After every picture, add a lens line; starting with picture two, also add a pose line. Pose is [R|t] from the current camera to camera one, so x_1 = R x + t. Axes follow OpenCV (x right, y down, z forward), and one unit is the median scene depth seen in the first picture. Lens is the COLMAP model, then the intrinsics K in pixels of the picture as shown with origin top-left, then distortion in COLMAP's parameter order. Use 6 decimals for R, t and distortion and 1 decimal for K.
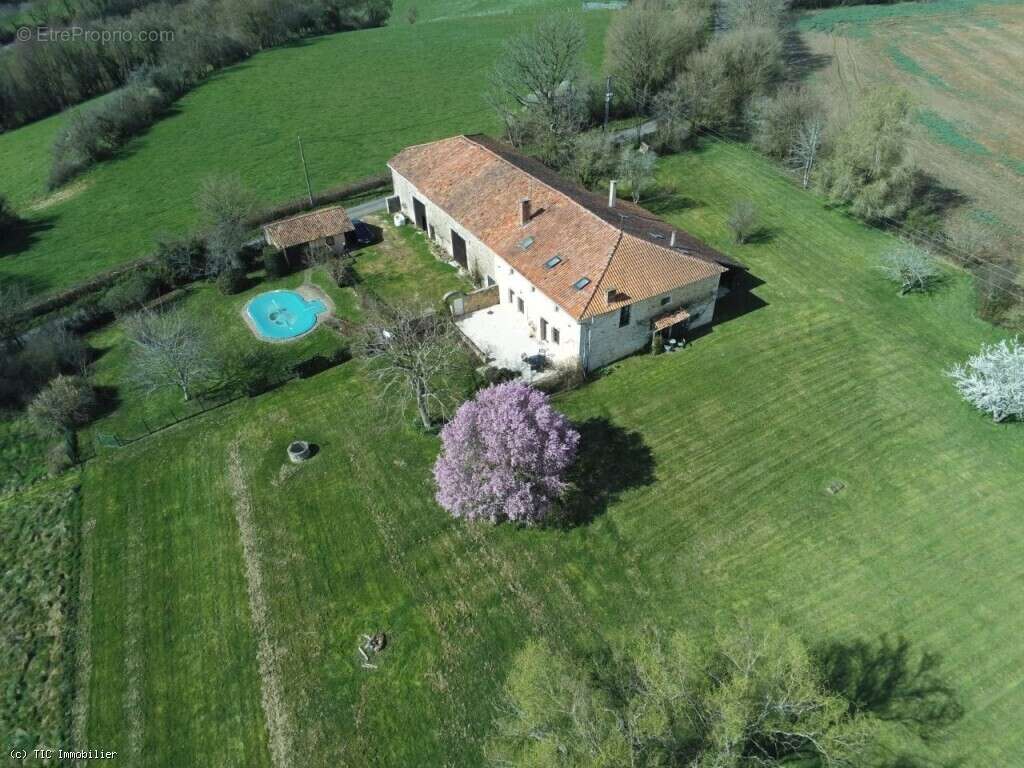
lens RADIAL K [[665.5, 0, 512.0], [0, 665.5, 384.0], [0, 0, 1]] dist [0.003698, -0.002881]
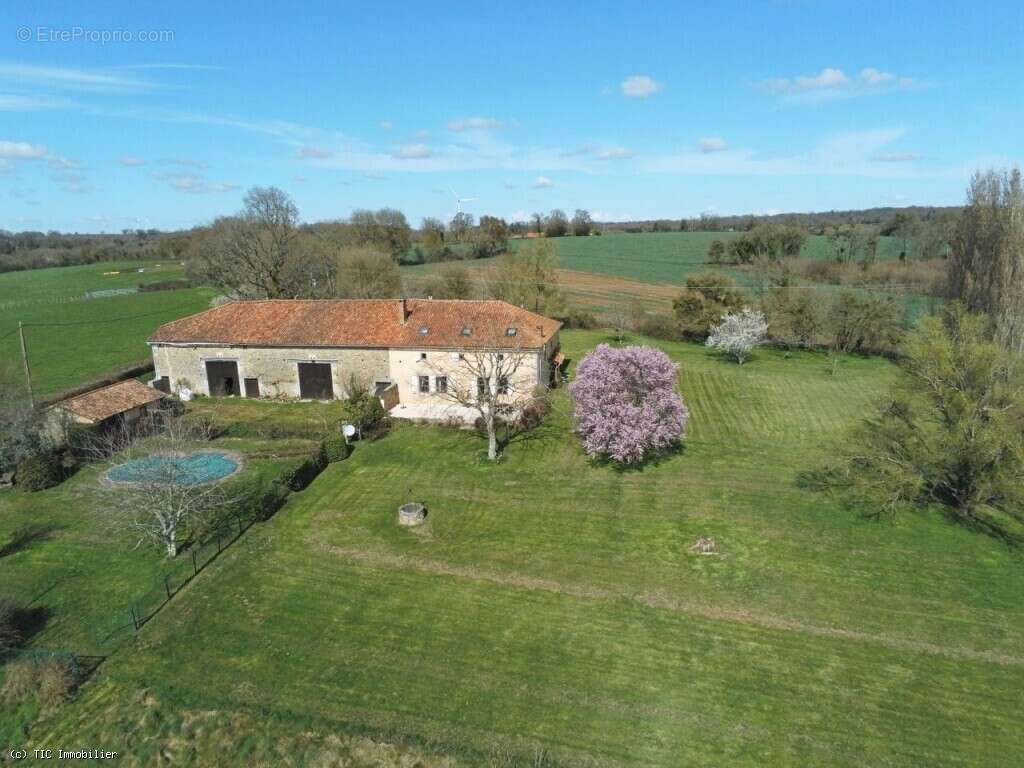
lens RADIAL K [[665.5, 0, 512.0], [0, 665.5, 384.0], [0, 0, 1]] dist [0.003698, -0.002881]
pose [[0.659198, -0.158847, 0.735000, -0.711474], [0.466683, 0.852842, -0.234238, 0.187252], [-0.589631, 0.497421, 0.636323, 0.280331]]
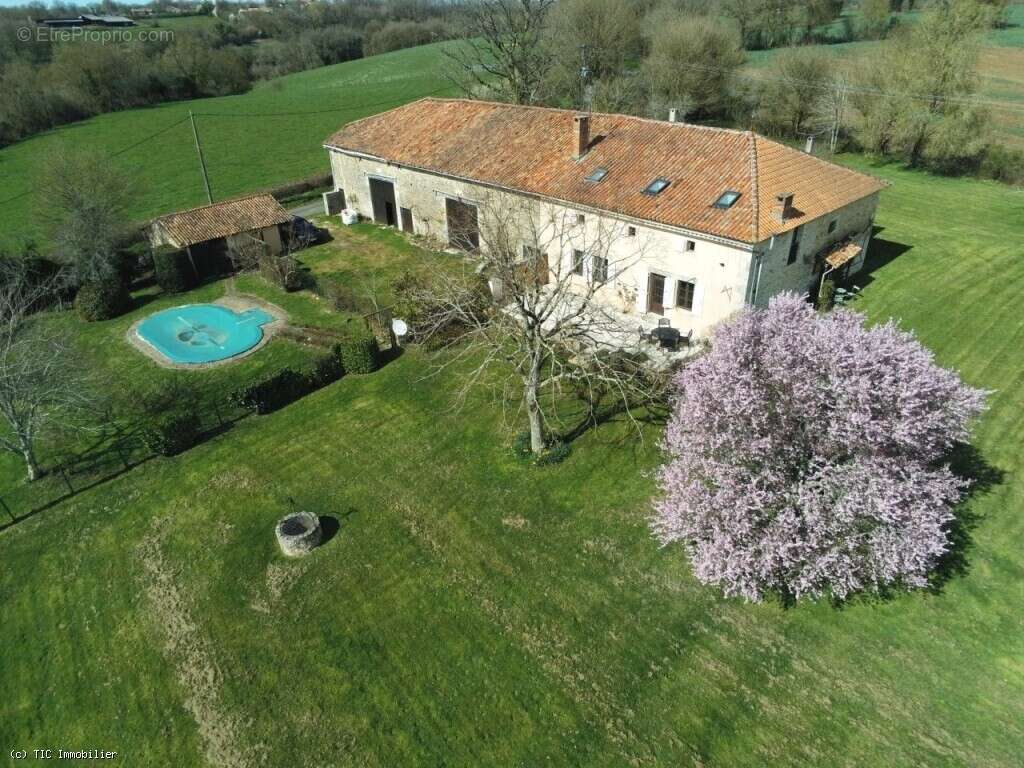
lens RADIAL K [[665.5, 0, 512.0], [0, 665.5, 384.0], [0, 0, 1]] dist [0.003698, -0.002881]
pose [[0.974169, -0.112754, 0.195655, -0.218750], [0.141382, 0.980134, -0.139098, 0.073164], [-0.176084, 0.163167, 0.970758, 0.421185]]
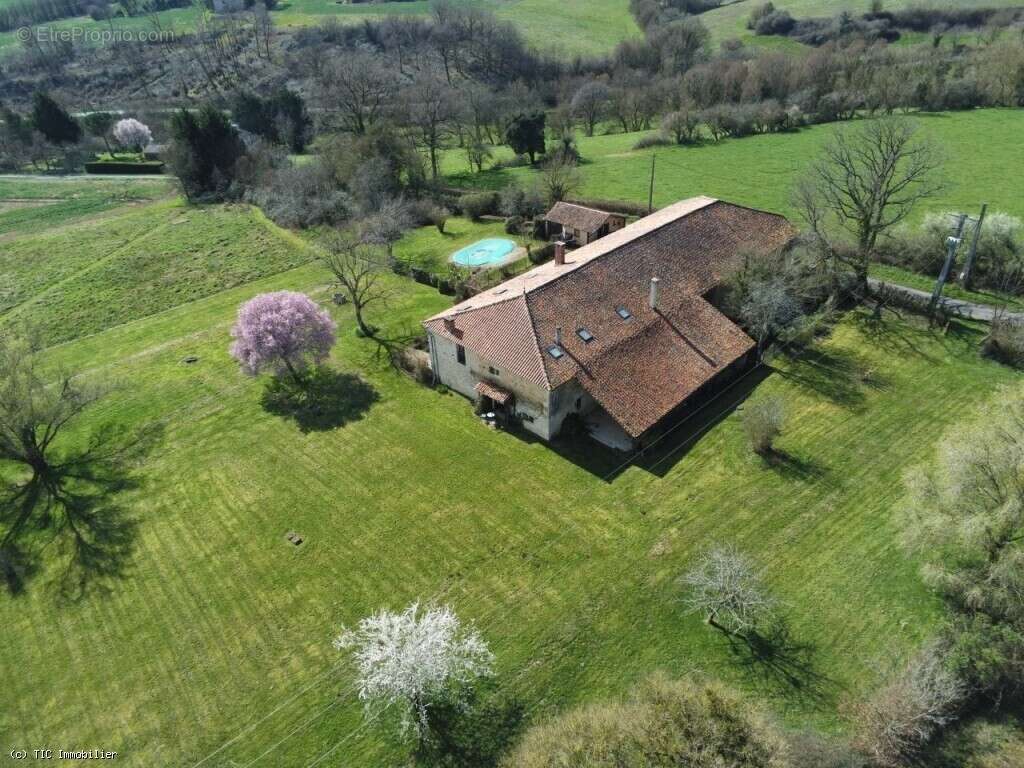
lens RADIAL K [[665.5, 0, 512.0], [0, 665.5, 384.0], [0, 0, 1]] dist [0.003698, -0.002881]
pose [[0.273659, 0.560176, -0.781866, 0.969582], [-0.572232, 0.748203, 0.335773, -0.435132], [0.773086, 0.355521, 0.525302, 0.492677]]
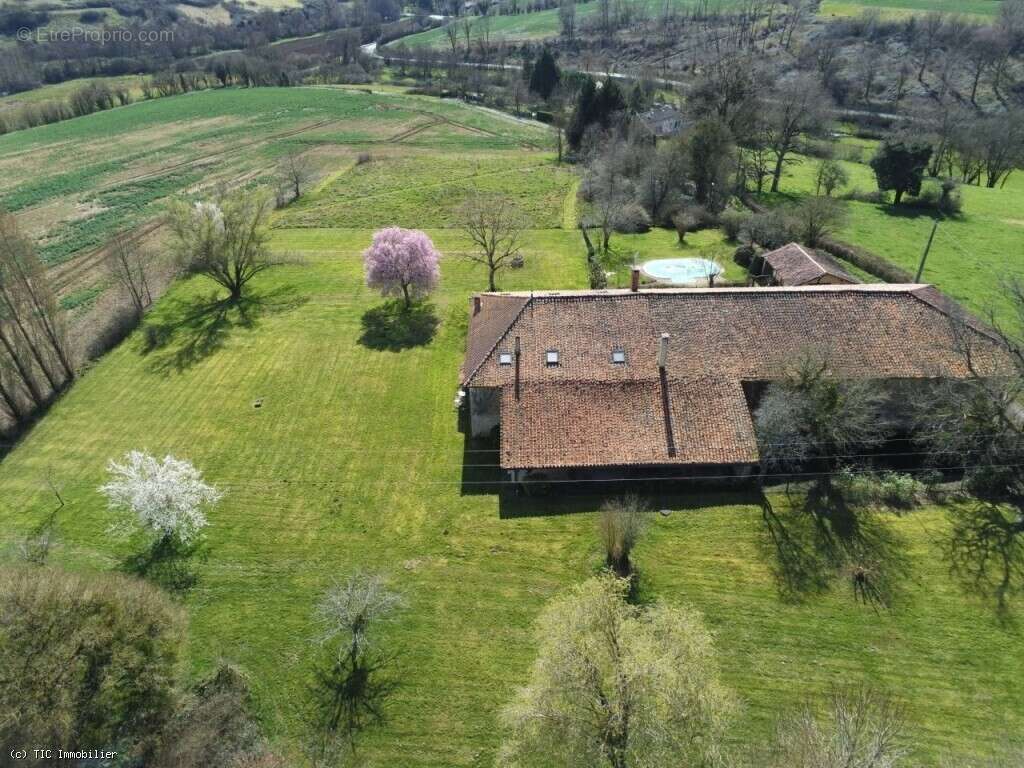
lens RADIAL K [[665.5, 0, 512.0], [0, 665.5, 384.0], [0, 0, 1]] dist [0.003698, -0.002881]
pose [[-0.482515, 0.524539, -0.701455, 0.890022], [-0.511462, 0.481395, 0.711804, -0.813987], [0.711046, 0.702224, 0.036002, 0.994350]]
